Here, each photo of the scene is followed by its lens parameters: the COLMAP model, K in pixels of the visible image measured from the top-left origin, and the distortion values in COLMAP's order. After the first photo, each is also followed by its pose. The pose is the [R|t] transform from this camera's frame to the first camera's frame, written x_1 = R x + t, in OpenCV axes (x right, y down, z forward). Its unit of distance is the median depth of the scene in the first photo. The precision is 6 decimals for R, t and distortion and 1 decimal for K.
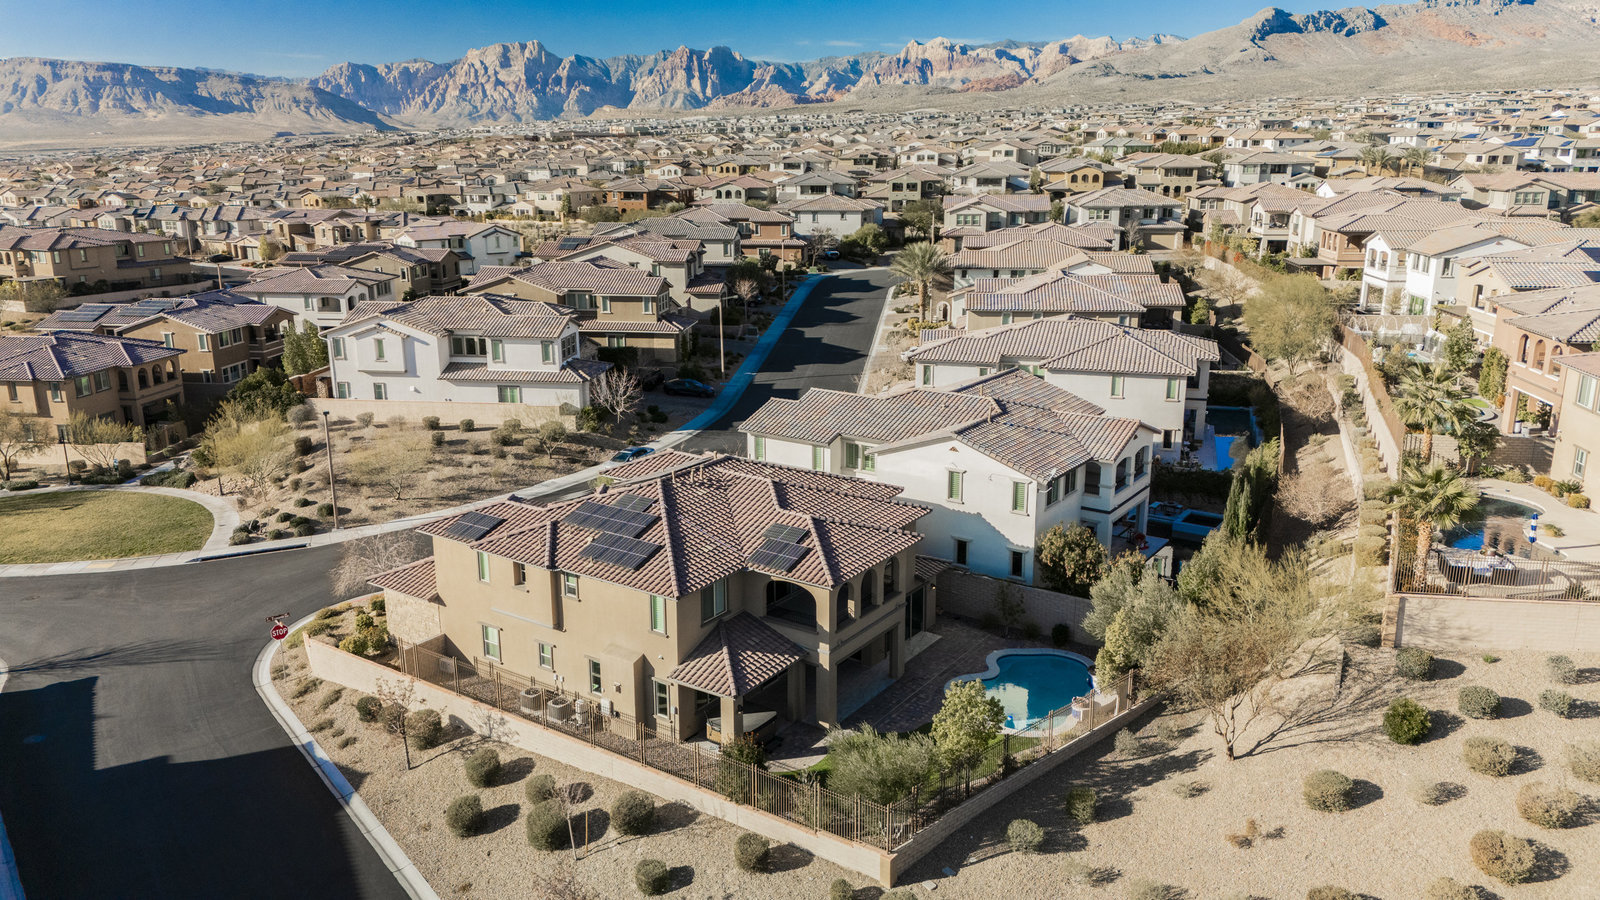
lens RADIAL K [[1174.6, 0, 797.9], [0, 1174.6, 446.8], [0, 0, 1]] dist [0.076793, -0.070256]
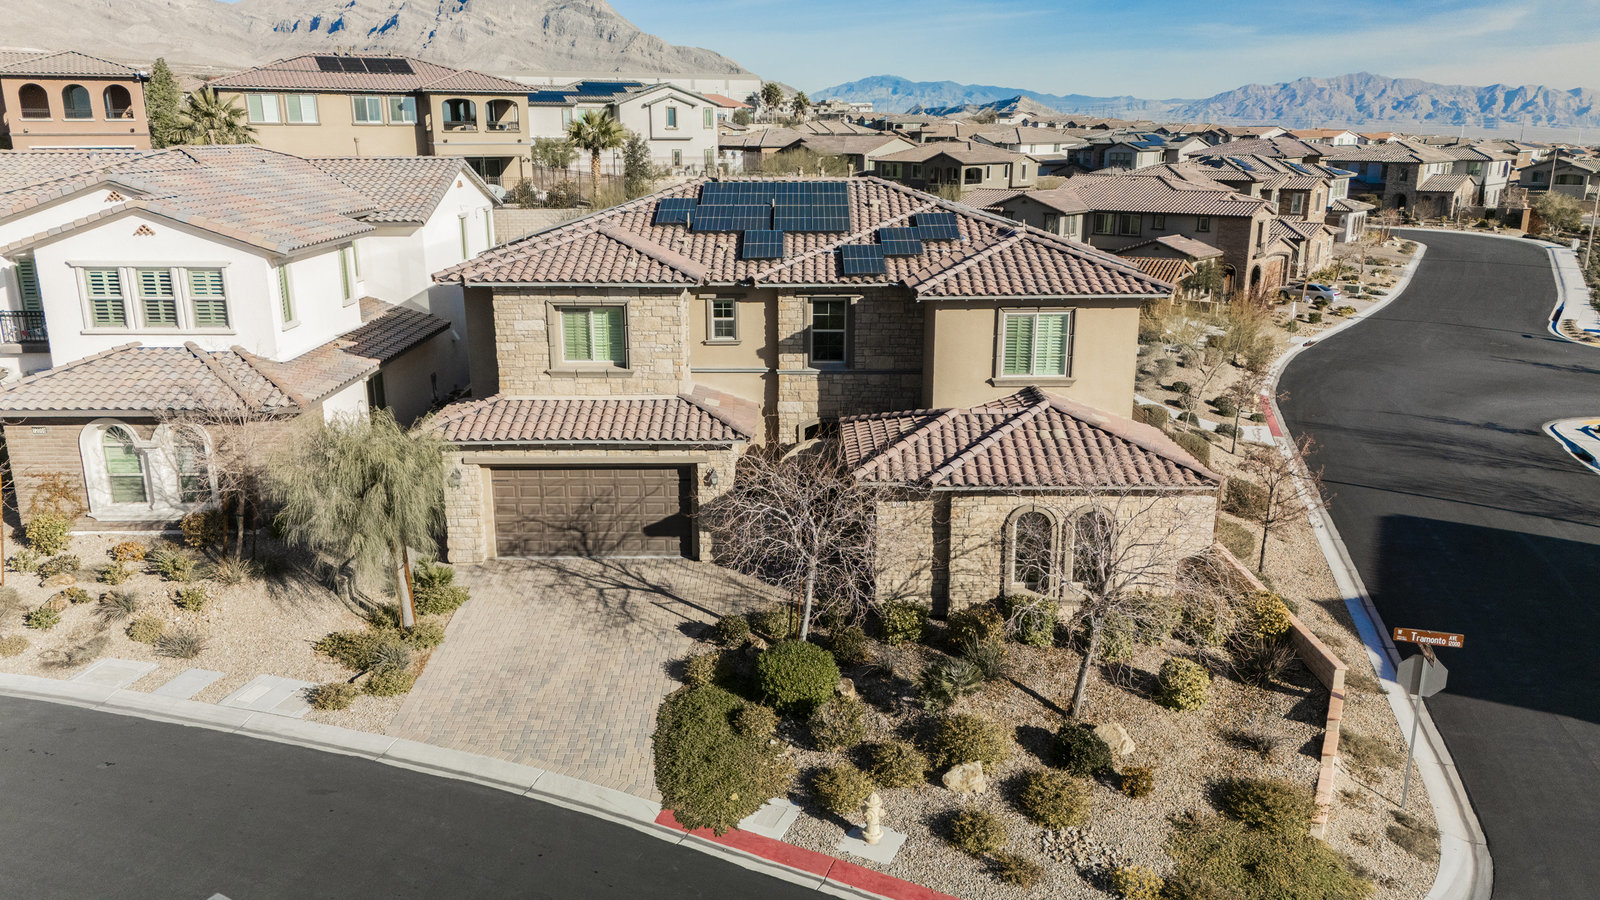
lens RADIAL K [[1174.6, 0, 793.0], [0, 1174.6, 449.5], [0, 0, 1]] dist [0.076793, -0.070256]
pose [[-0.566636, -0.213614, 0.795797, -0.304693], [0.212214, 0.895394, 0.391453, -0.048334], [-0.796172, 0.390691, -0.462030, 0.653656]]
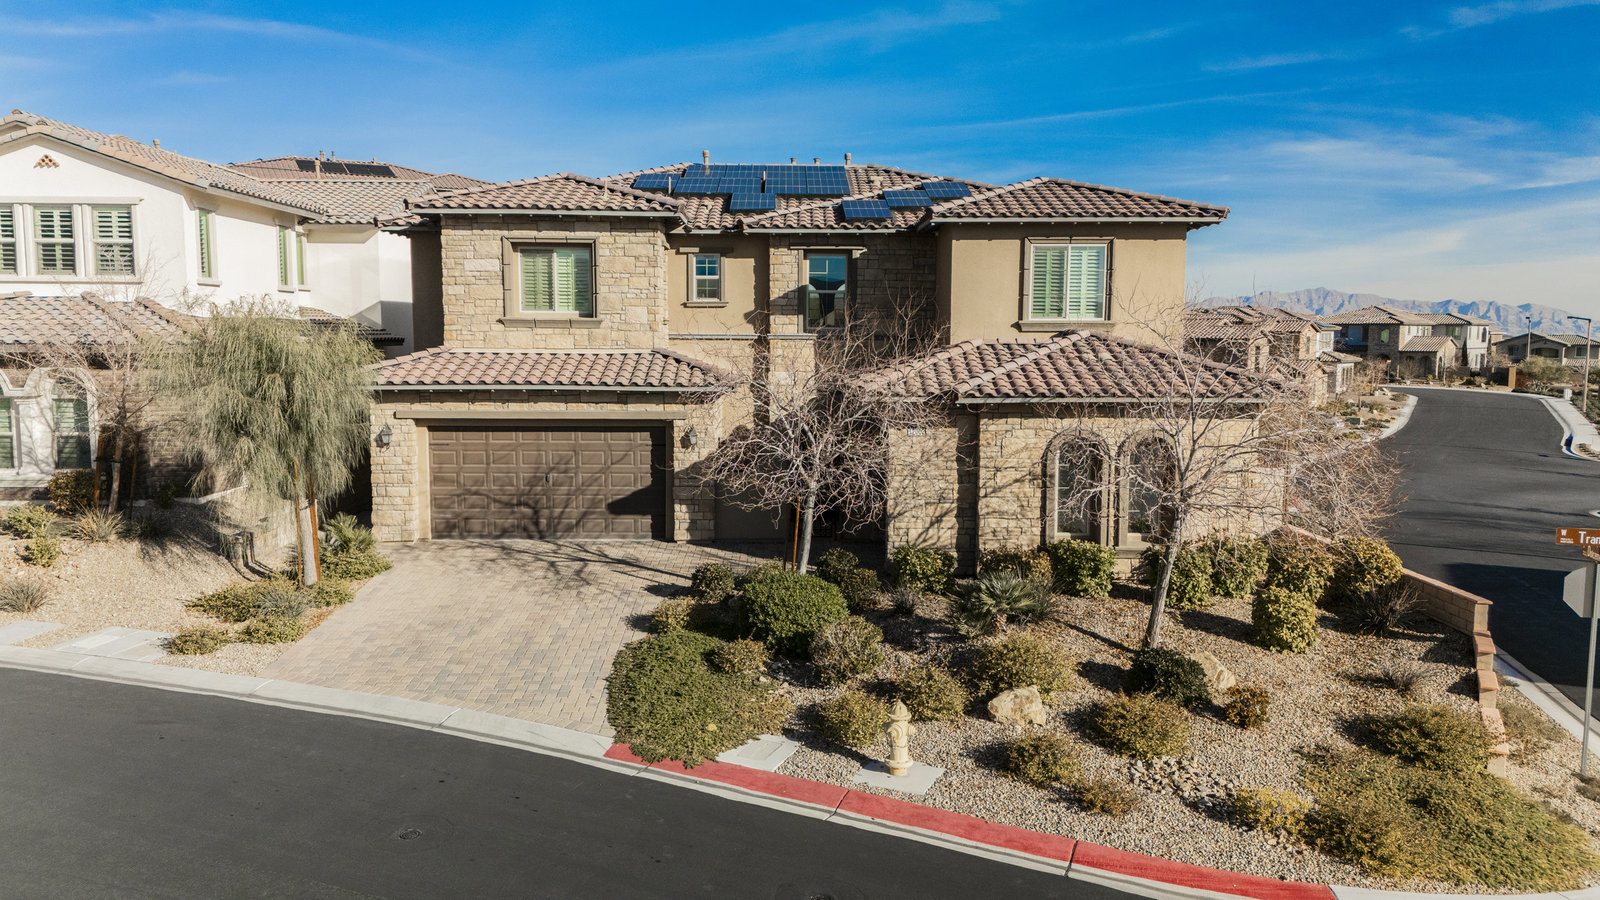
lens RADIAL K [[1174.6, 0, 792.2], [0, 1174.6, 450.7], [0, 0, 1]] dist [0.076793, -0.070256]
pose [[-0.577278, -0.081765, 0.812444, -0.279960], [0.202786, 0.949447, 0.239642, 0.006513], [-0.790966, 0.303092, -0.531514, 0.652928]]
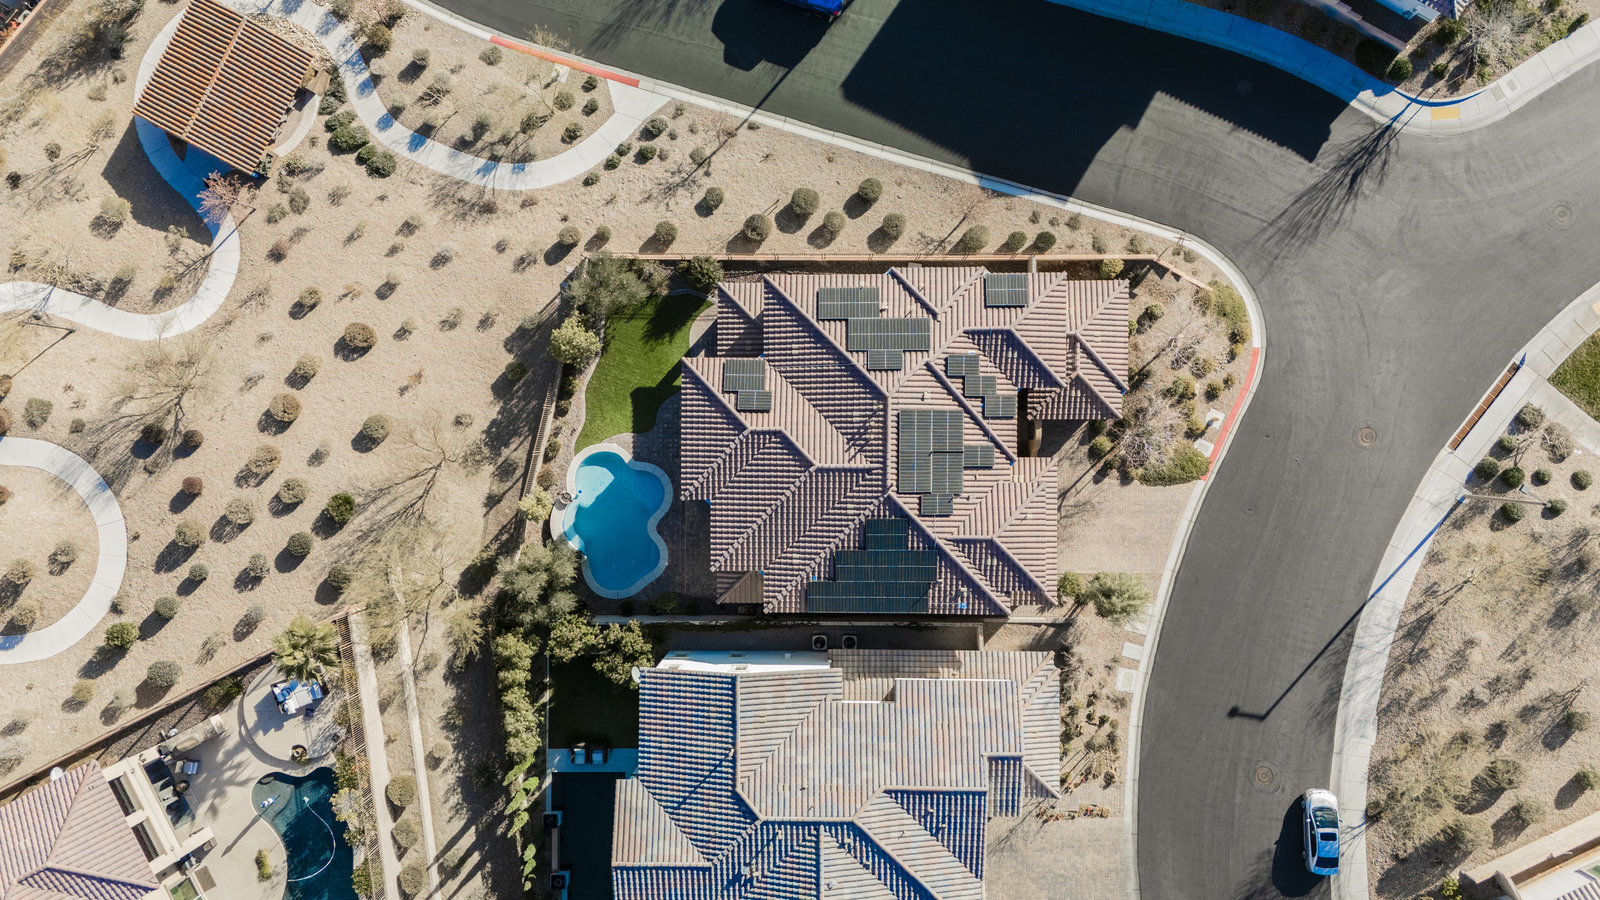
lens RADIAL K [[1174.6, 0, 797.4], [0, 1174.6, 444.4], [0, 0, 1]] dist [0.076793, -0.070256]
pose [[-0.822463, 0.567623, 0.036866, -0.028888], [-0.110978, -0.223692, 0.968321, -0.487992], [0.557888, 0.792317, 0.246972, 0.332729]]
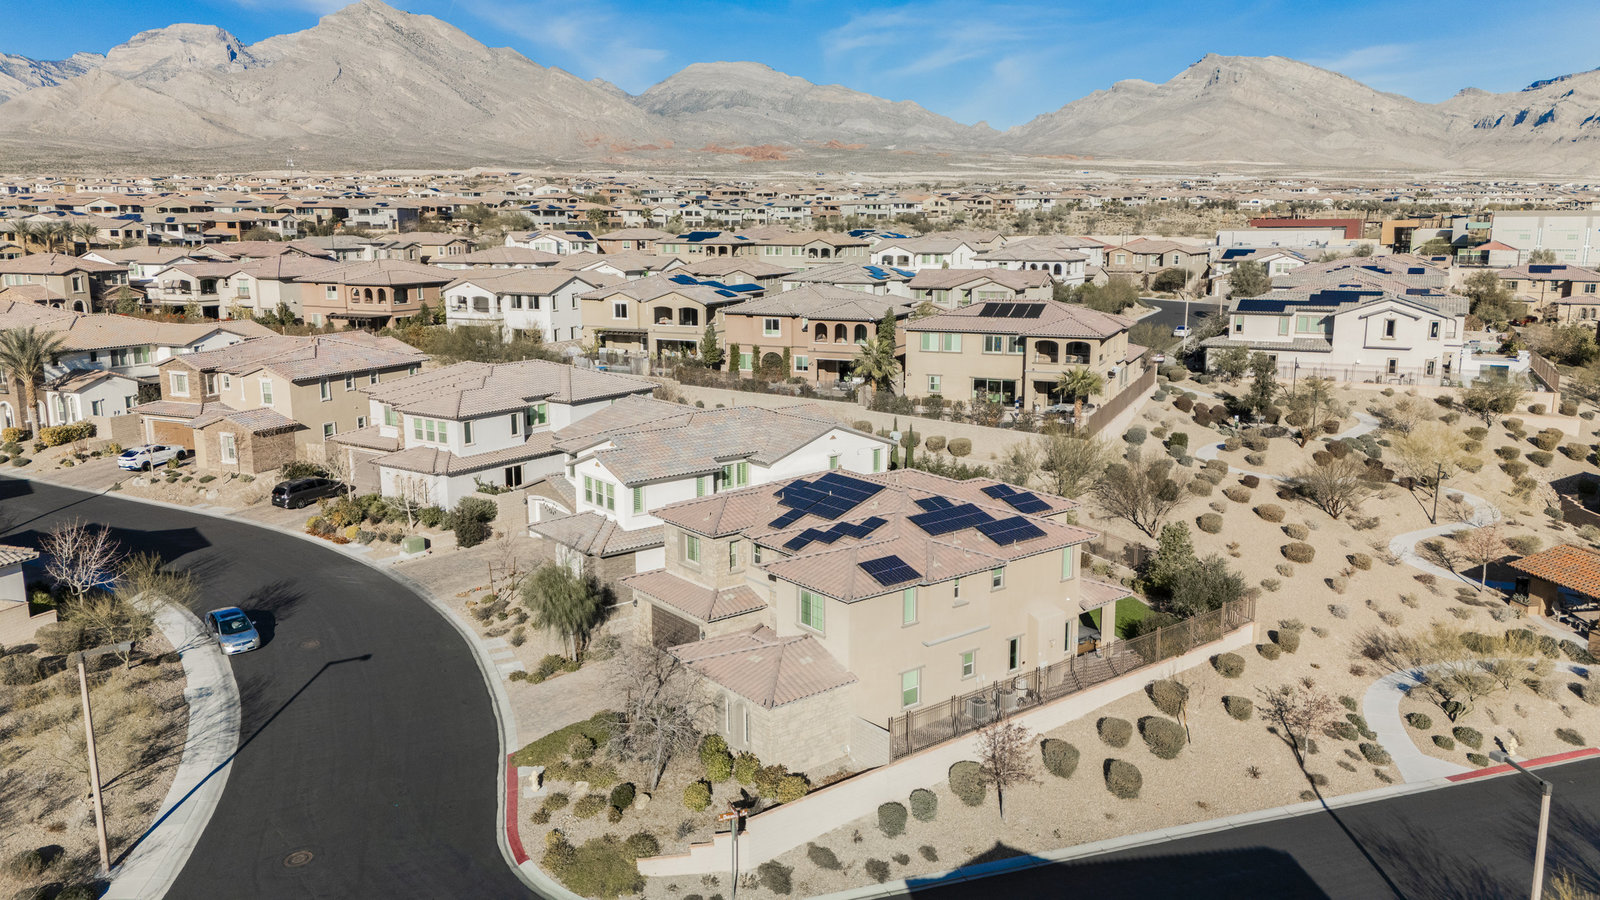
lens RADIAL K [[1174.6, 0, 798.7], [0, 1174.6, 440.8], [0, 0, 1]] dist [0.076793, -0.070256]
pose [[0.289555, -0.171379, 0.941694, -0.527446], [0.242167, 0.964948, 0.101149, -0.065377], [-0.926020, 0.198759, 0.320908, 0.347033]]
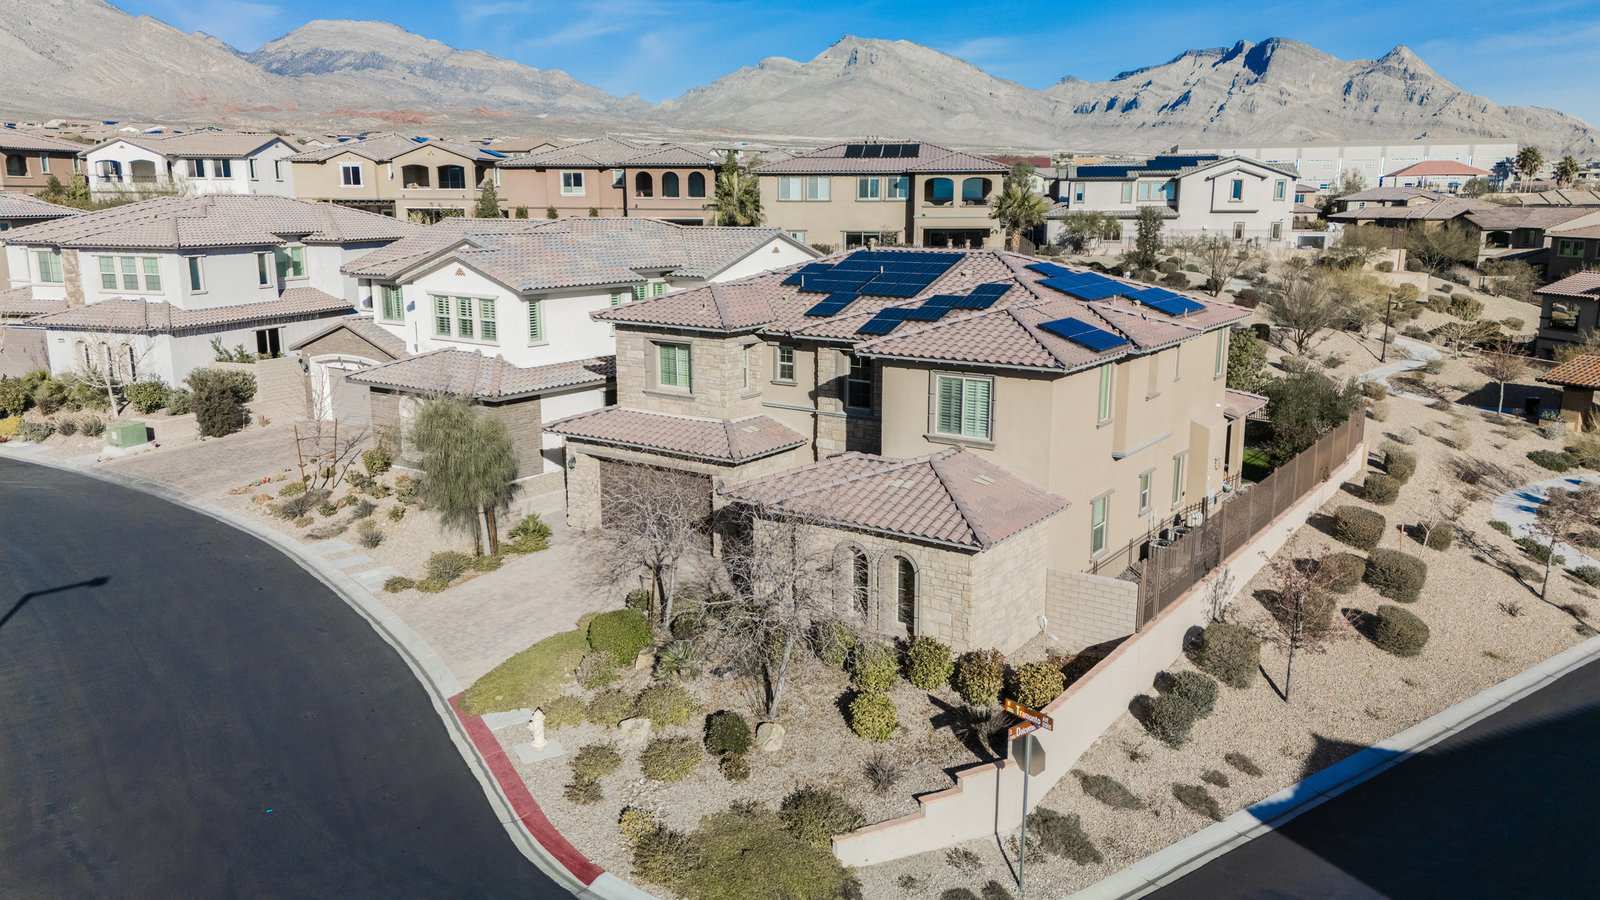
lens RADIAL K [[1174.6, 0, 796.9], [0, 1174.6, 451.3], [0, 0, 1]] dist [0.076793, -0.070256]
pose [[0.011632, -0.206844, 0.978305, -0.391433], [0.252133, 0.947365, 0.197305, -0.012810], [-0.967623, 0.244368, 0.063172, 0.513790]]
